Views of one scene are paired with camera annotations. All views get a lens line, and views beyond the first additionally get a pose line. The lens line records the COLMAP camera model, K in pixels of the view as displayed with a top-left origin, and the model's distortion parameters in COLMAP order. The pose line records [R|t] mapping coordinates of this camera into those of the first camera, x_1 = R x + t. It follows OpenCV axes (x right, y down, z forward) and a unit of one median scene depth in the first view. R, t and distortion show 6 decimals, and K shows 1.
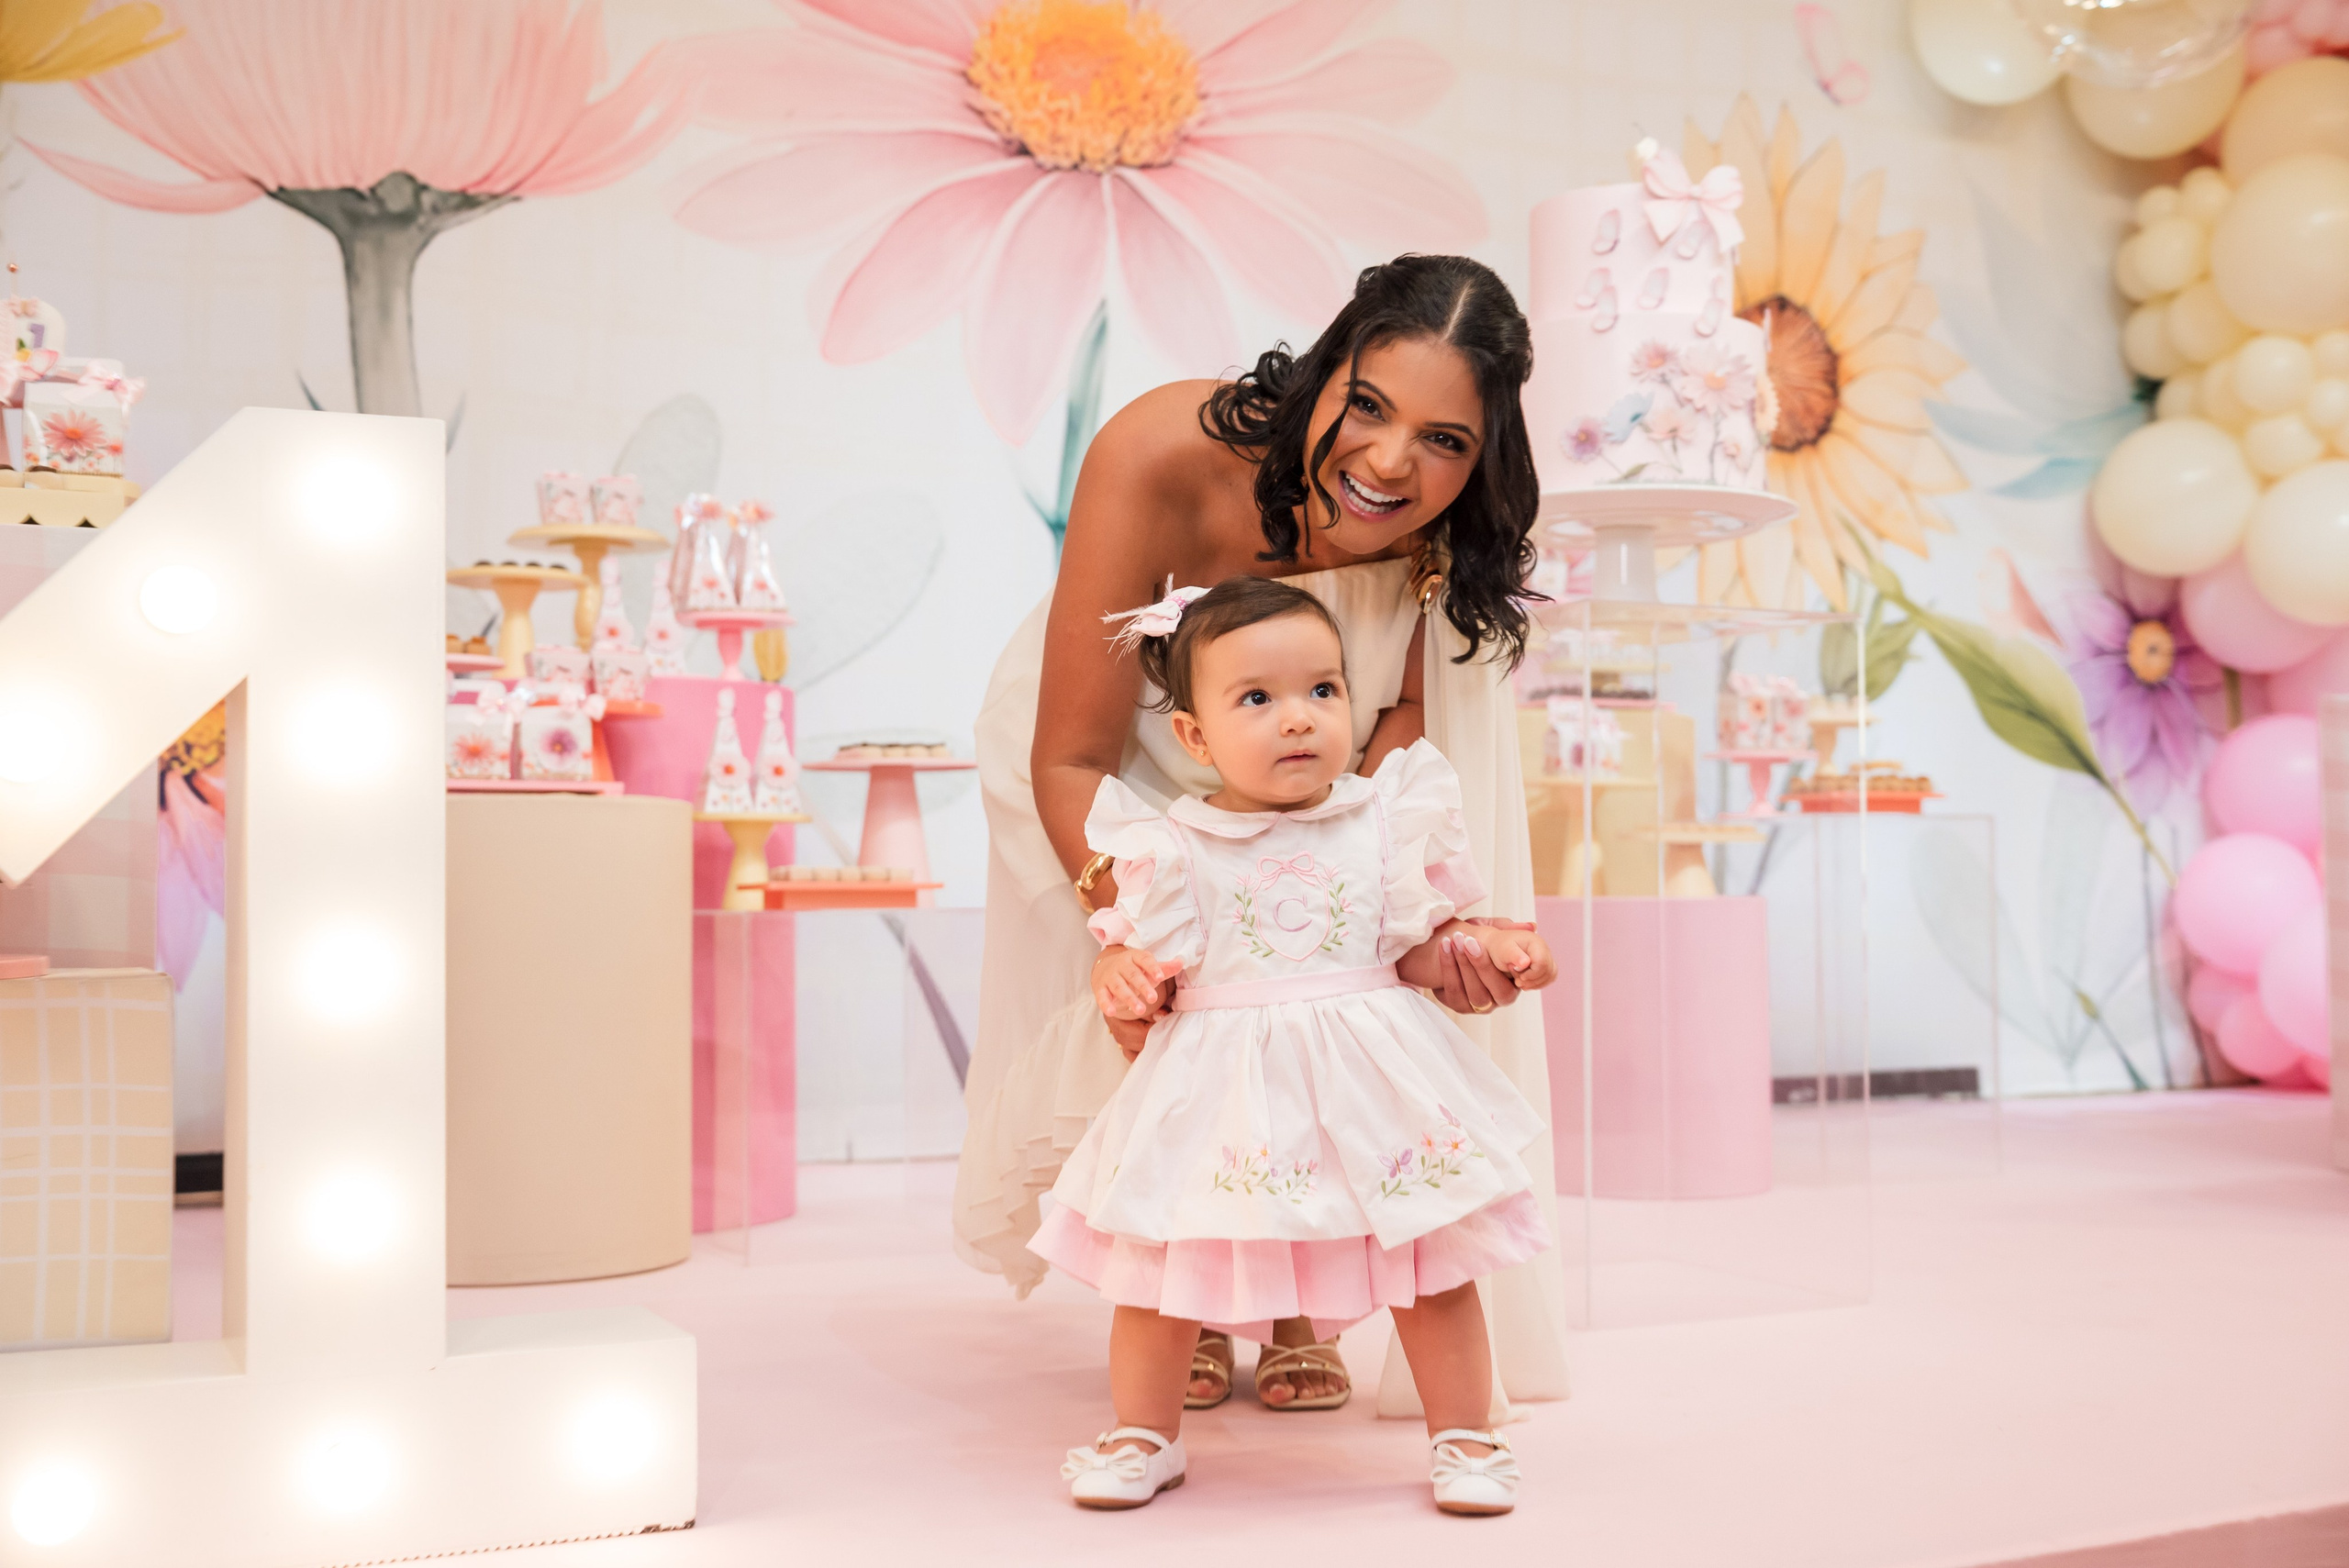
lens RADIAL K [[2501.1, 0, 1174.5], [0, 2501.1, 784.0], [0, 0, 1]] dist [0.020236, -0.020931]
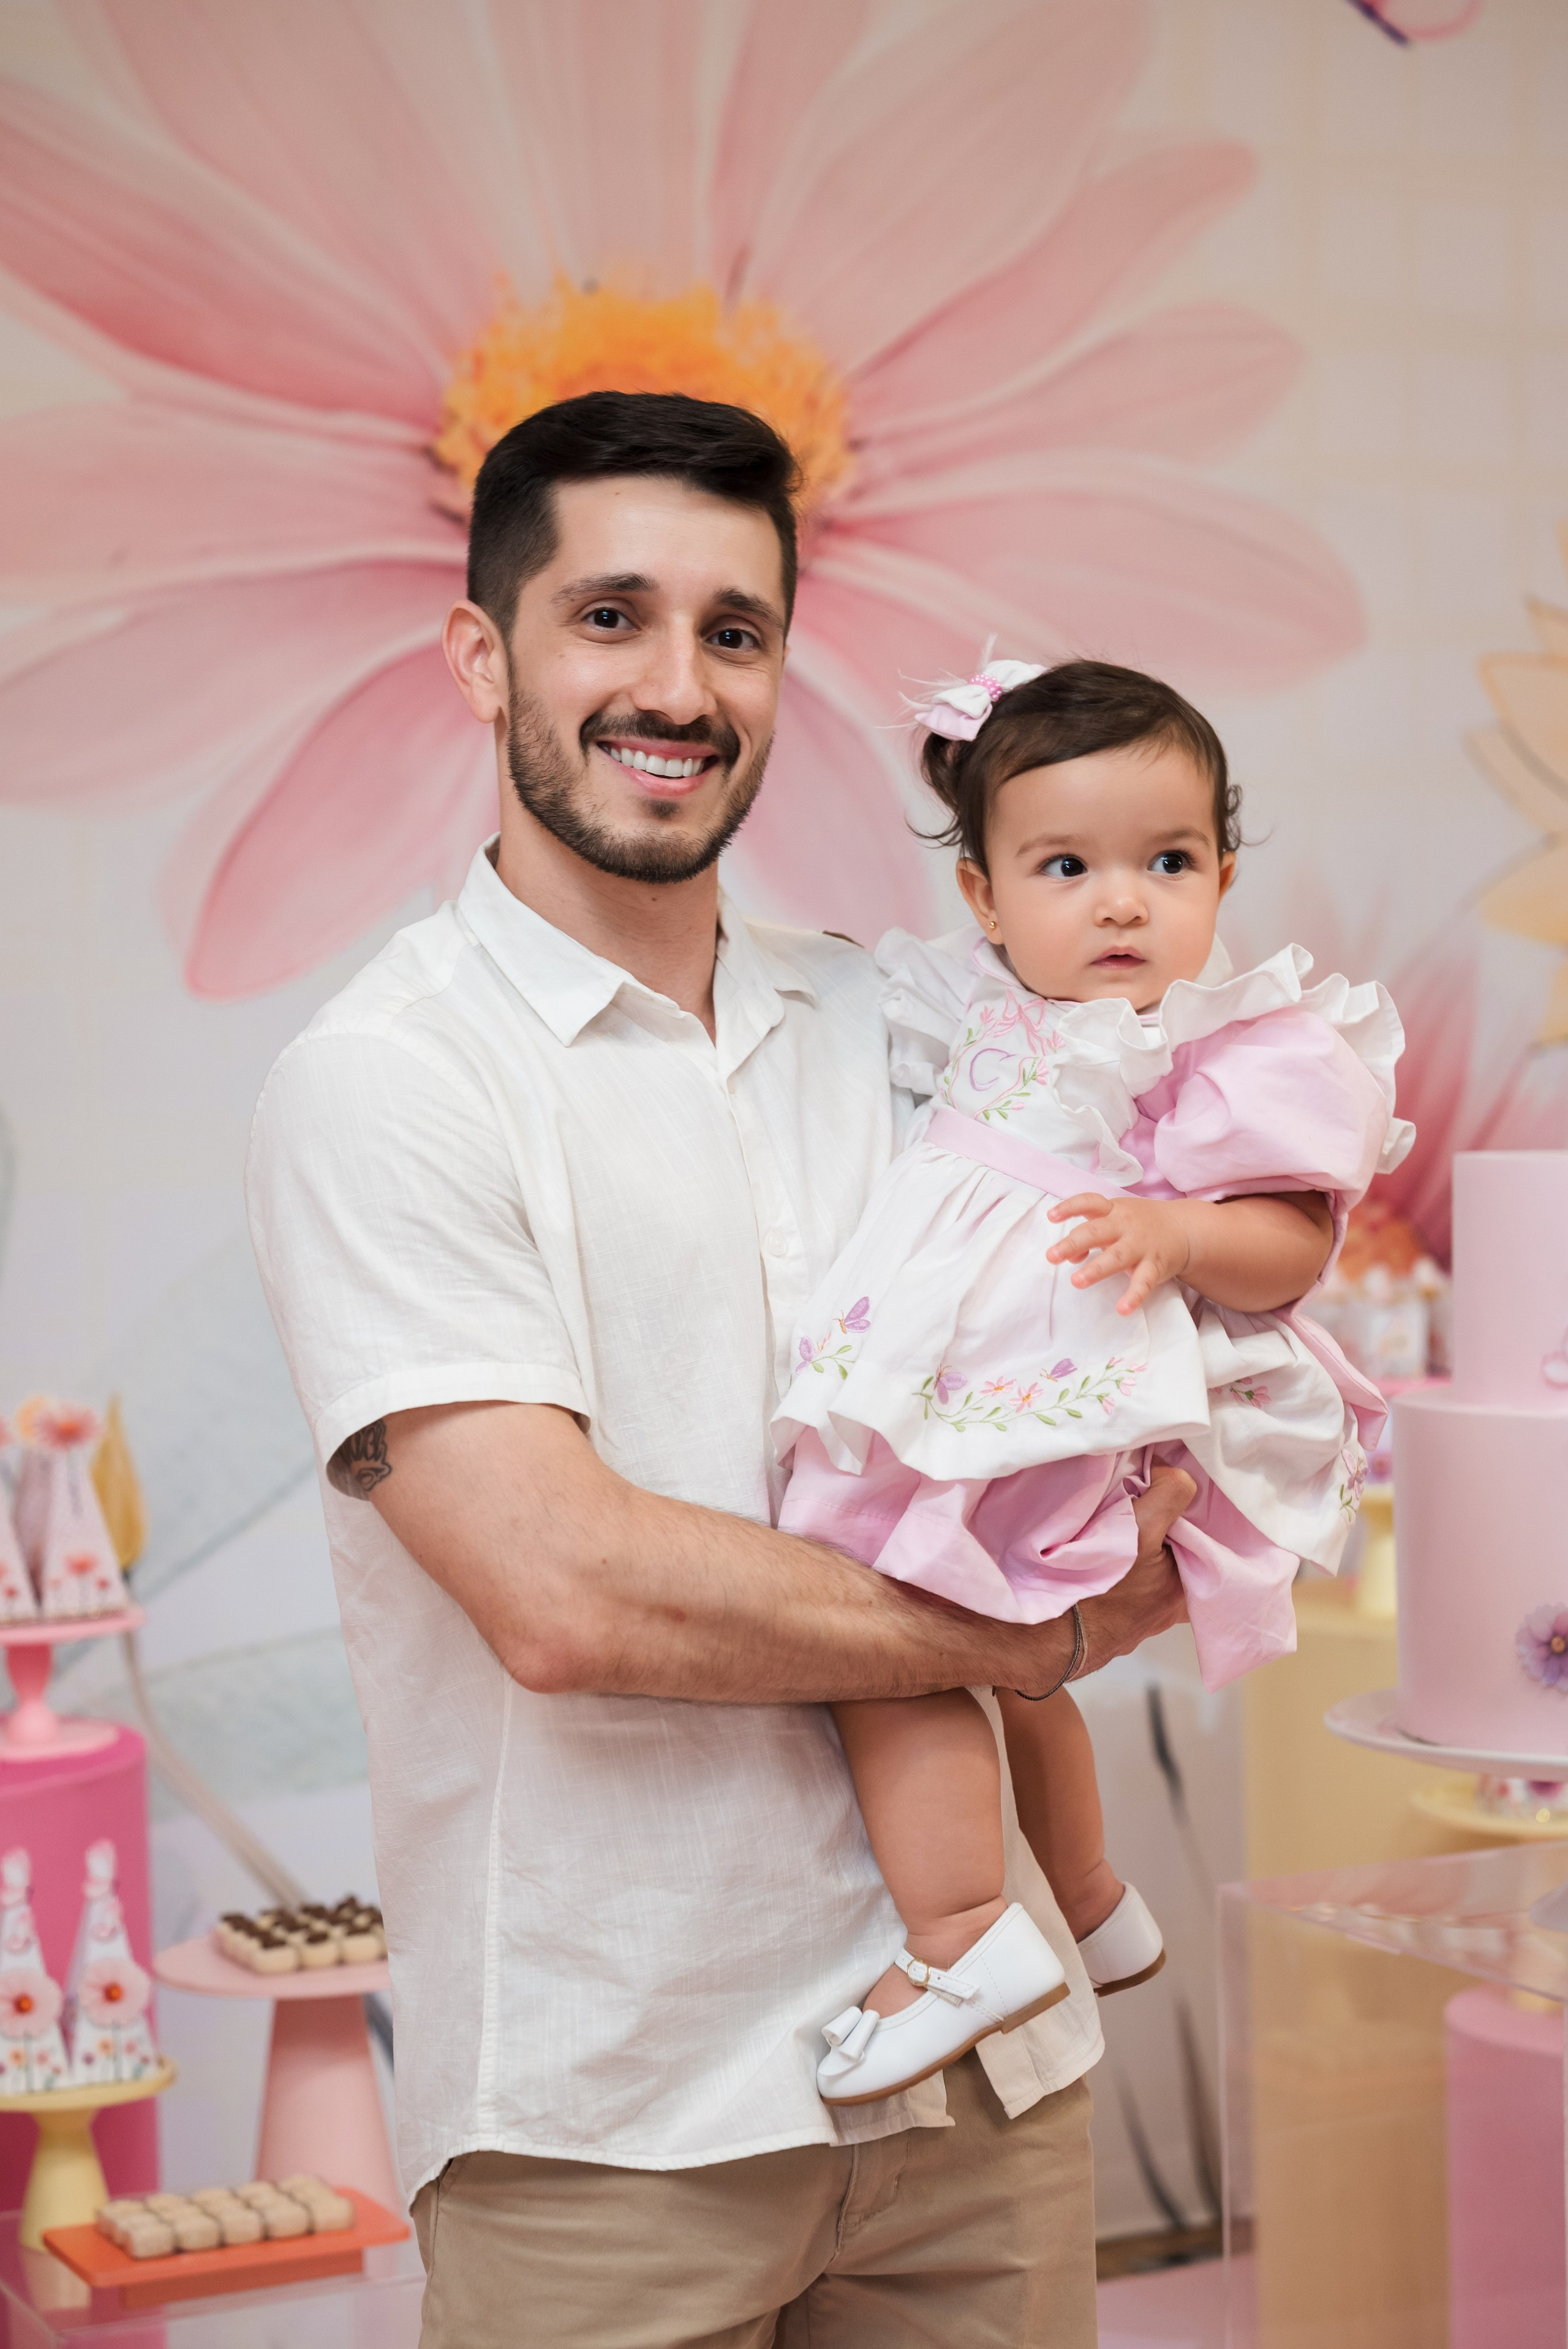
lens RADIAL K [[4017.9, 0, 786.7], [0, 4017.9, 1261.9], [0, 0, 1]] dist [-0.001351, 0.081954]
pose [[0.999566, -0.022629, -0.018886, 0.008996], [0.024105, 0.996343, 0.081977, -0.174983], [0.016962, -0.082396, 0.996455, 0.092783]]
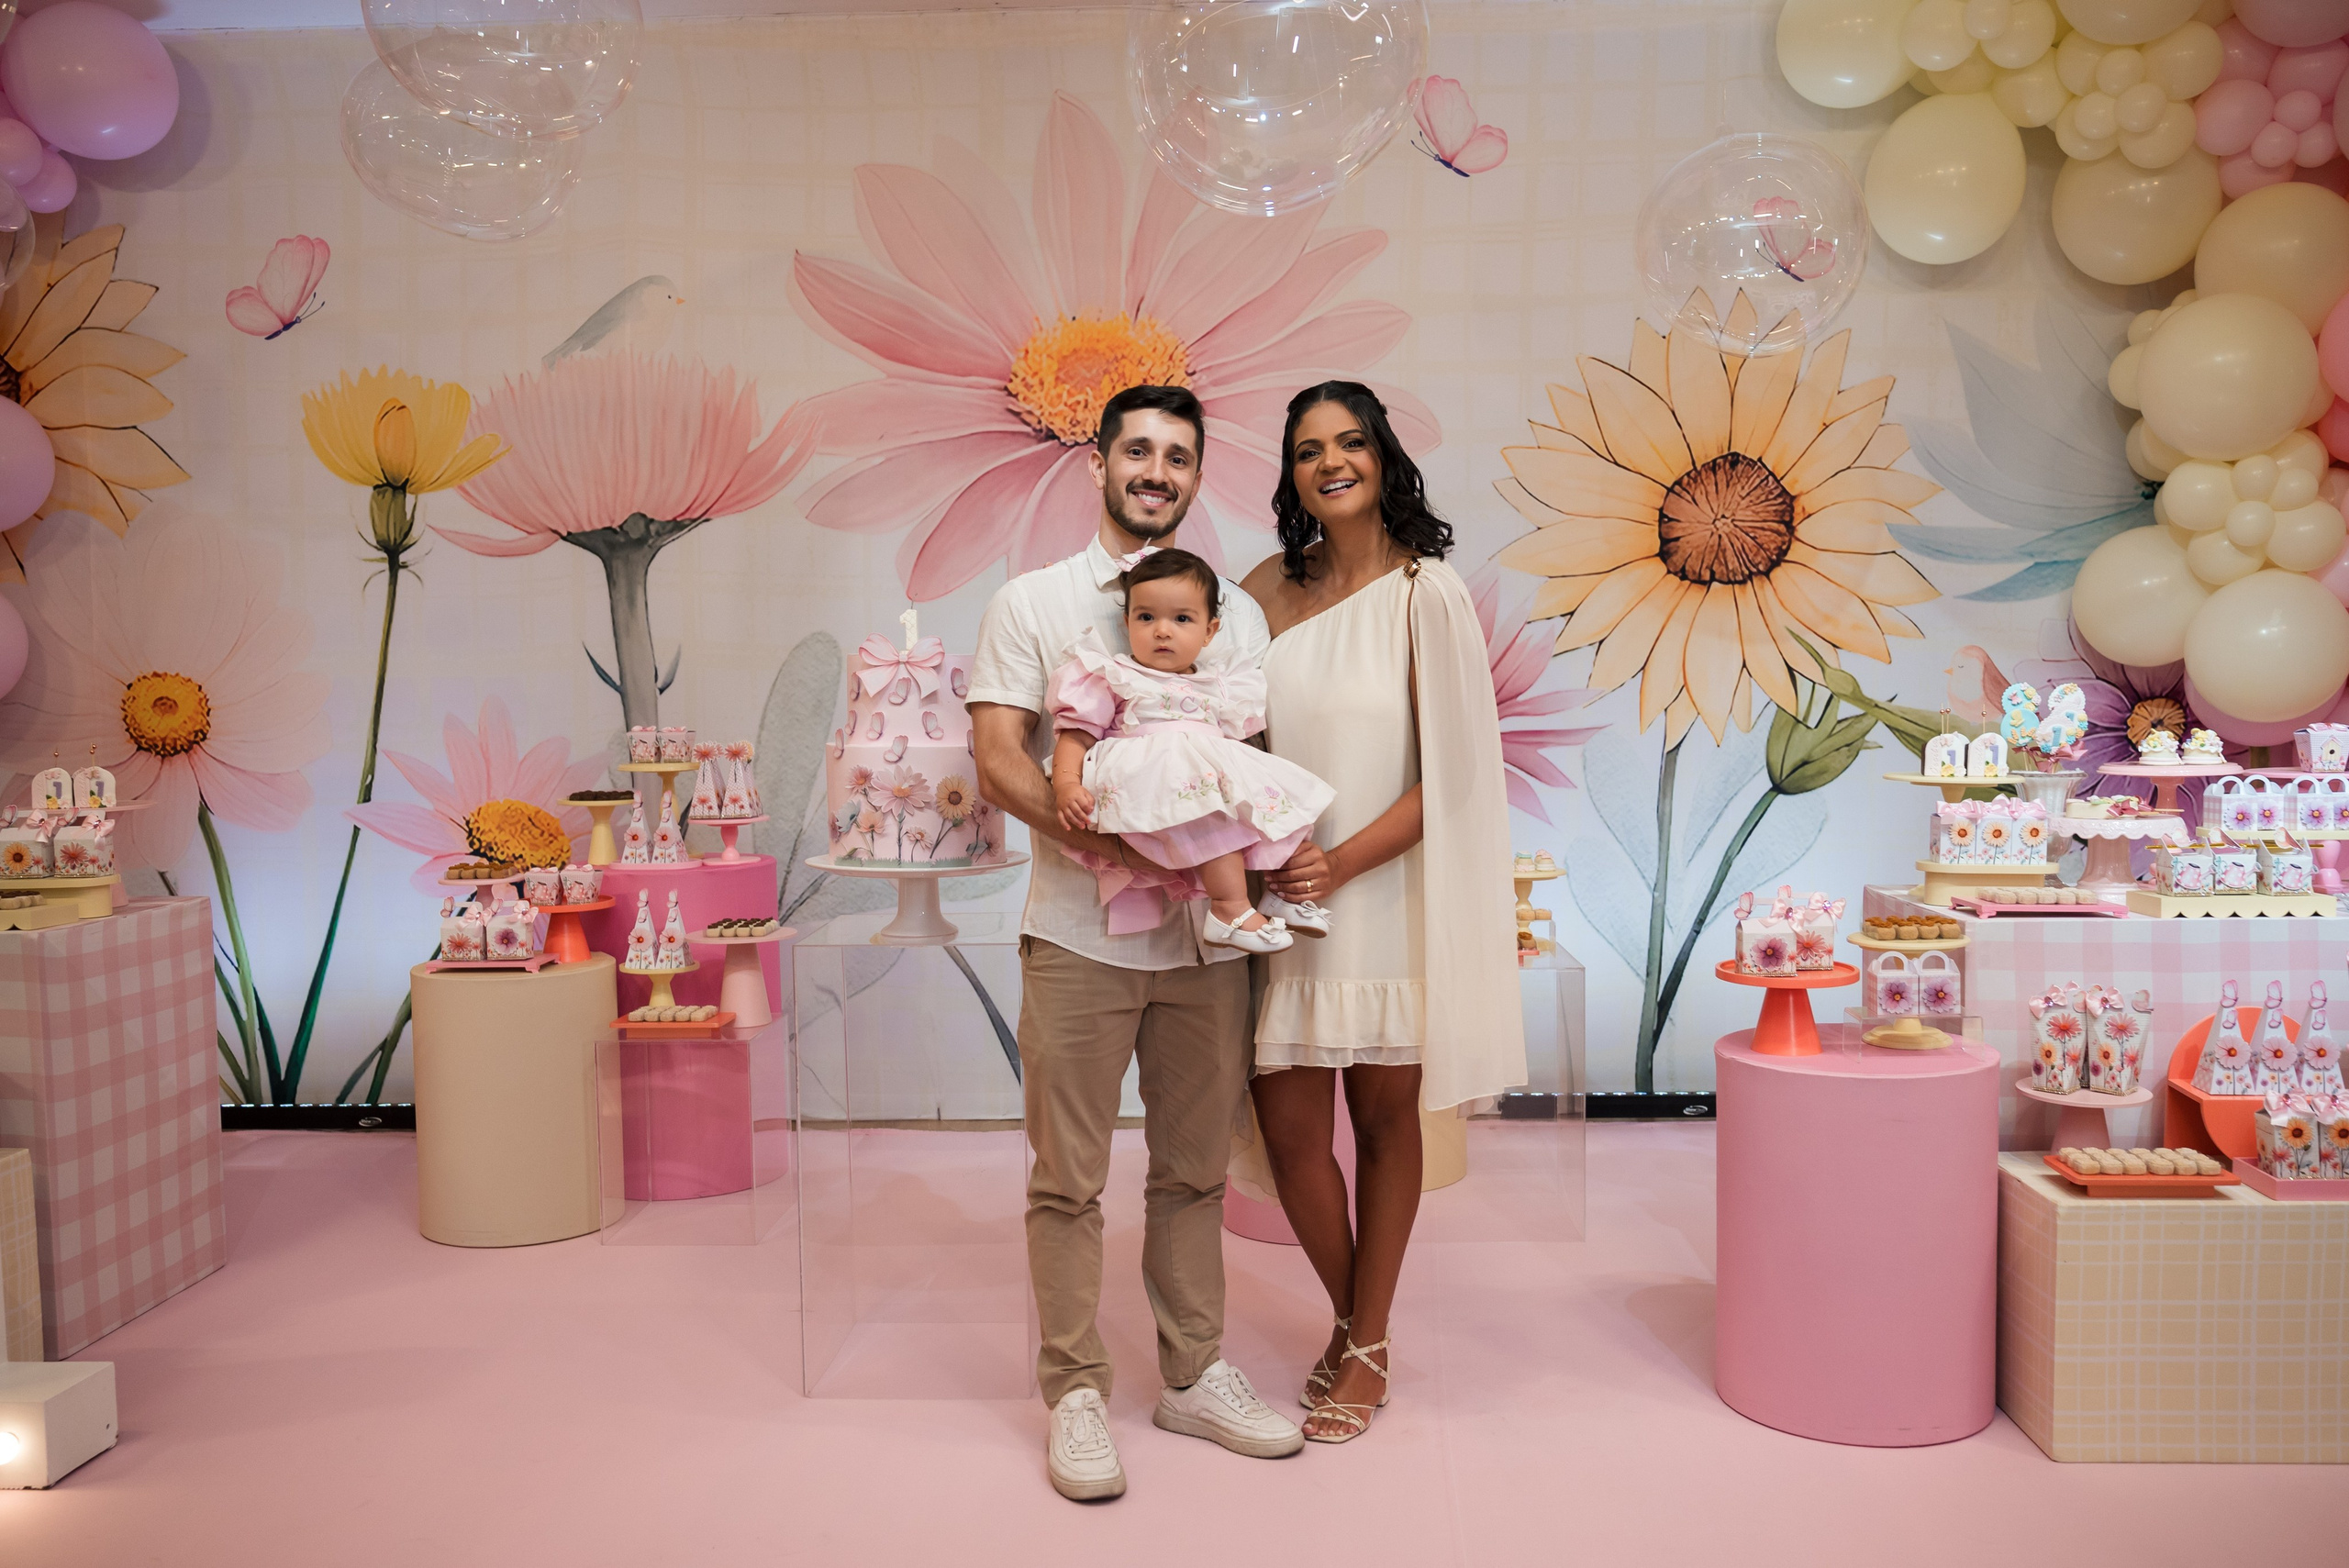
lens RADIAL K [[1934.0, 0, 1168.4], [0, 1934.0, 803.1], [0, 0, 1]] dist [0.002876, 0.000362]
pose [[0.875345, 0.025061, -0.482848, 0.546771], [0.032257, 0.993404, 0.110037, -0.165502], [0.482421, -0.111896, 0.868763, 0.045433]]
